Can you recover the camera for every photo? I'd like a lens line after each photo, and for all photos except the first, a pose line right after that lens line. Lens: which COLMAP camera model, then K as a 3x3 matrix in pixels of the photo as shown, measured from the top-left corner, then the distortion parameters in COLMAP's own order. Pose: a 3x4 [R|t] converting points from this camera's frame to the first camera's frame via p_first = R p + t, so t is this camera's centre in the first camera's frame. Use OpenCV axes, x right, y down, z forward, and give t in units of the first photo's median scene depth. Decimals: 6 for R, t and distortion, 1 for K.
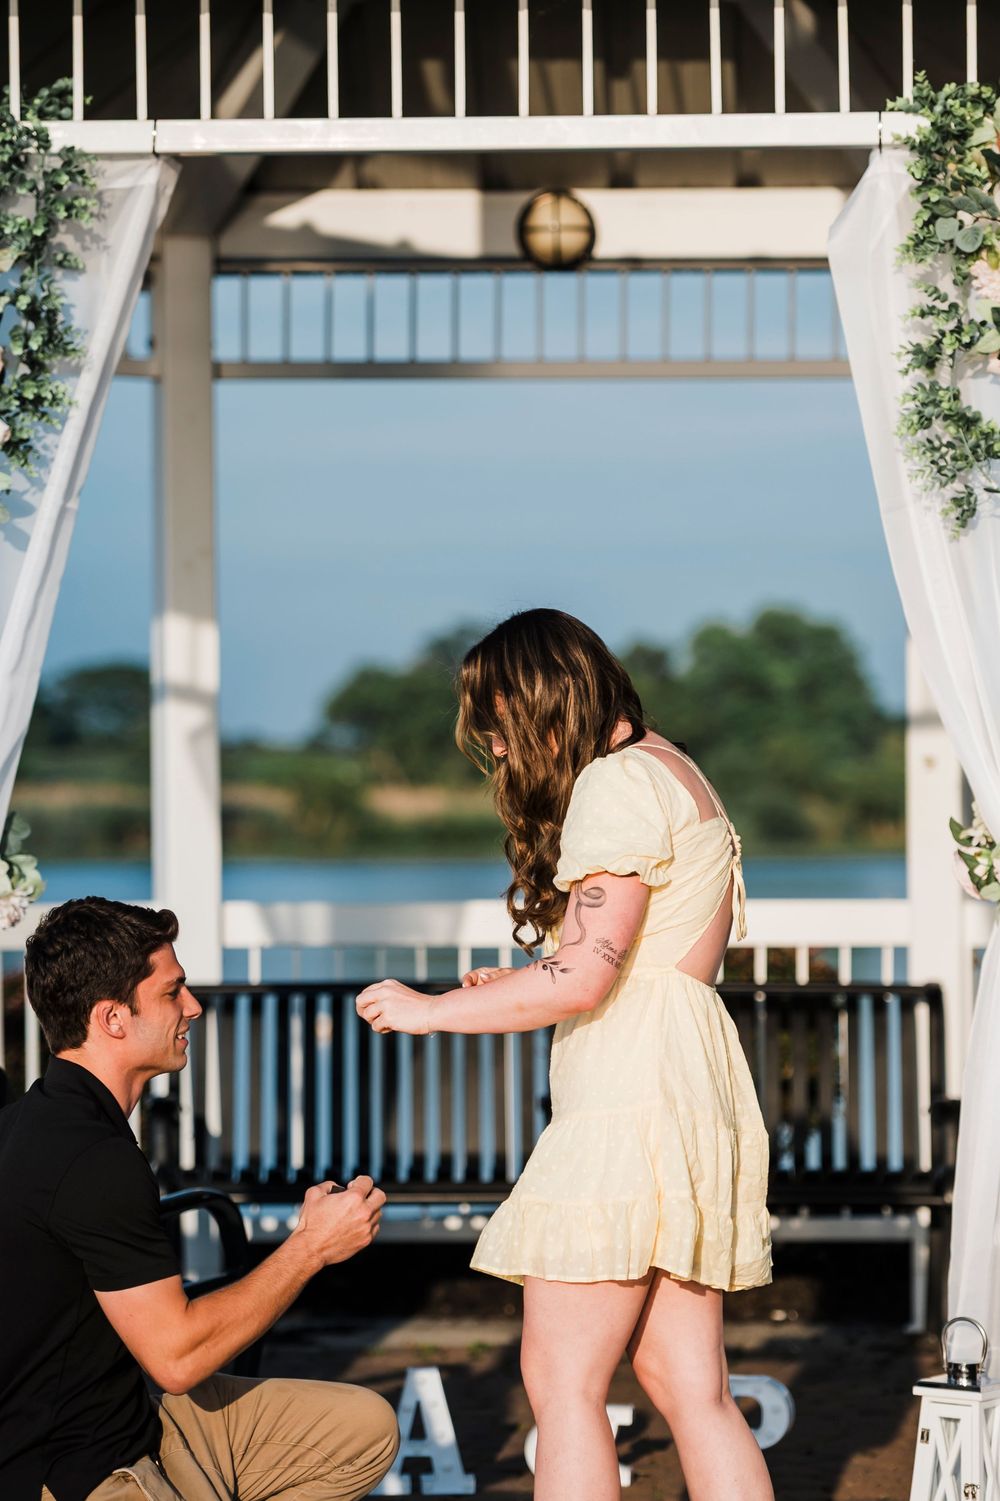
lens RADIAL K [[5270.5, 0, 500.0], [0, 5270.5, 750.5], [0, 0, 1]] dist [-0.049456, 3.178631]
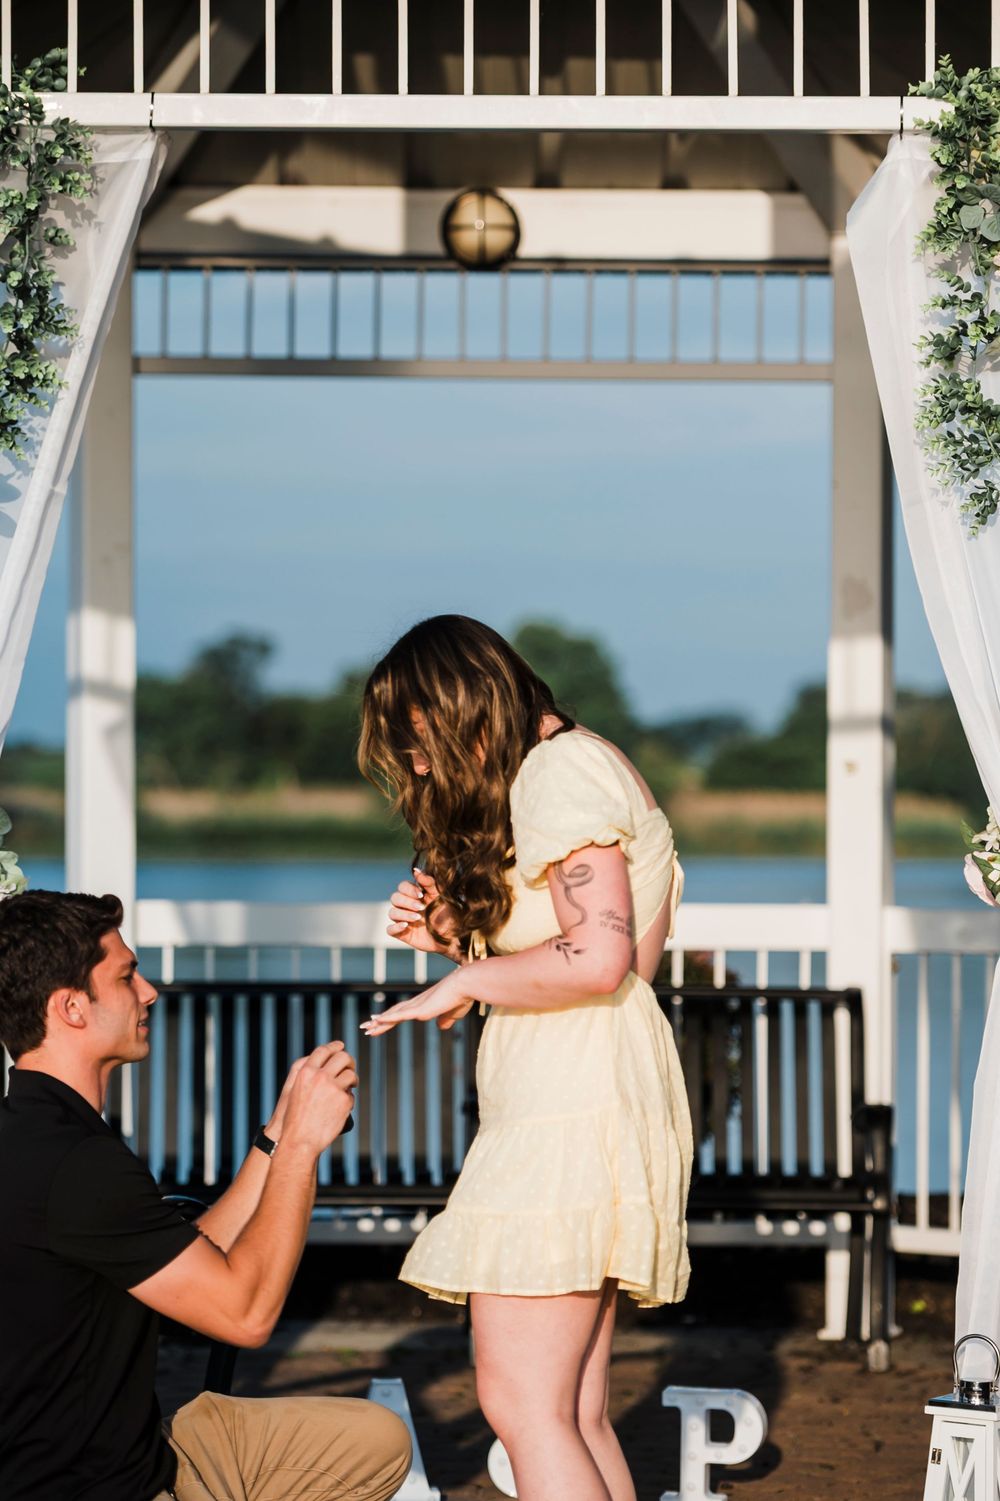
lens RADIAL K [[5087.1, 0, 500.0], [0, 5087.1, 750.5], [0, 0, 1]] dist [0.169286, 0.455388]
pose [[0.998981, 0.011537, 0.043639, -0.040892], [-0.011461, 0.999932, -0.001990, 0.002596], [-0.043659, 0.001488, 0.999045, 0.057588]]
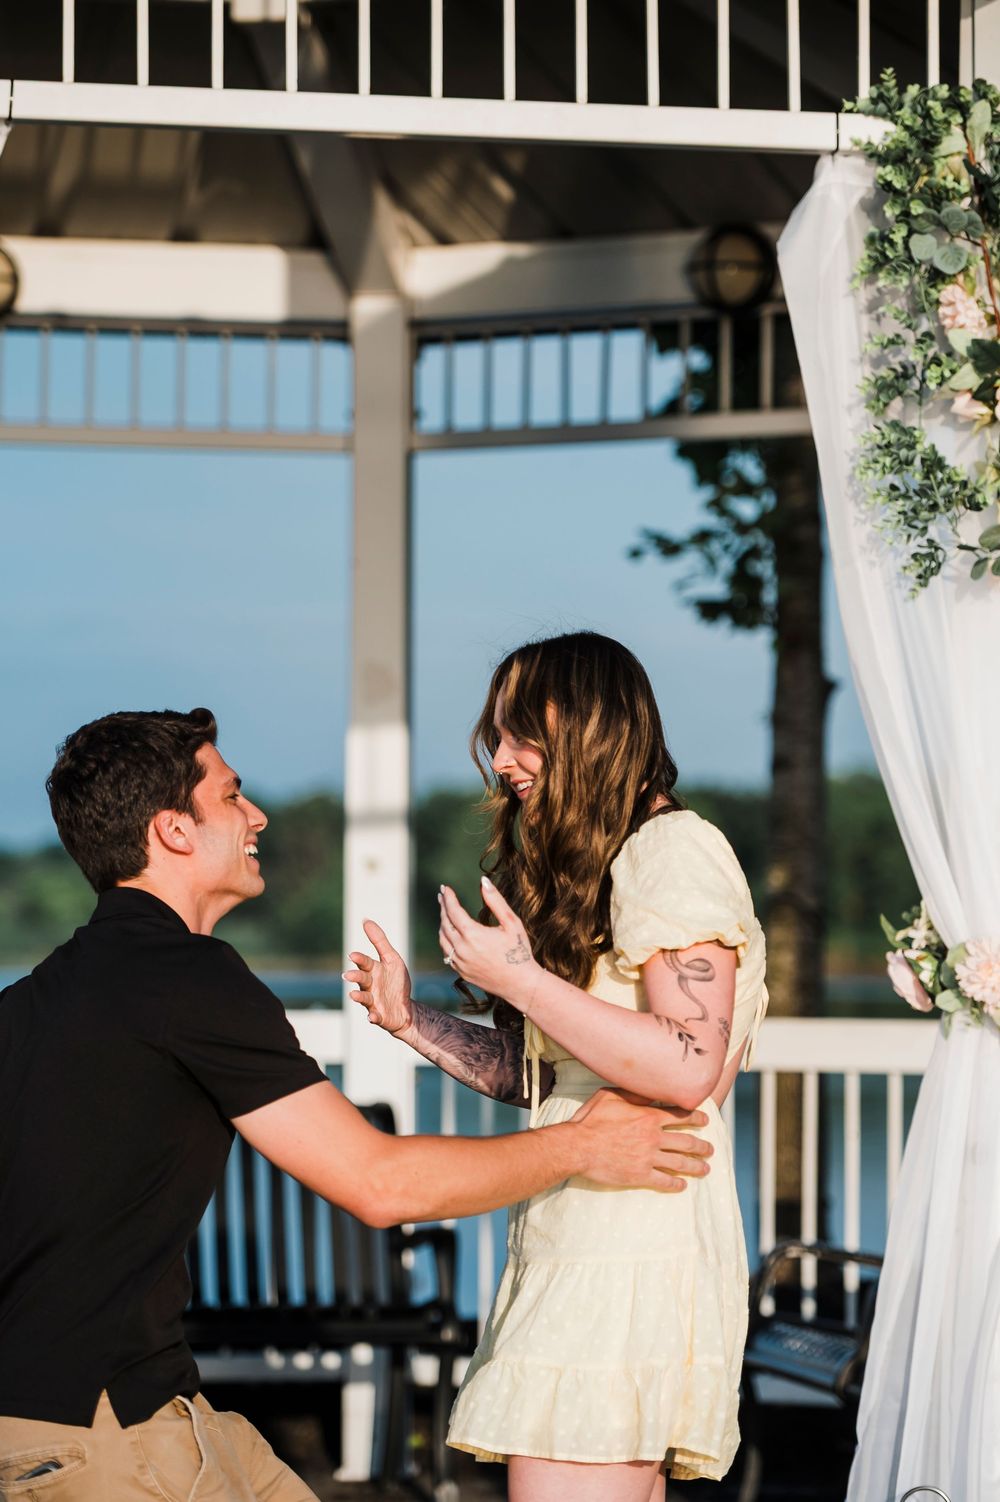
lens RADIAL K [[5061.9, 0, 500.0], [0, 5061.9, 751.0], [0, 0, 1]] dist [0.037587, 1.130968]
pose [[0.965432, 0.017863, 0.260042, -0.198370], [-0.011354, 0.999584, -0.026511, 0.008476], [-0.260408, 0.022642, 0.965233, 0.196817]]
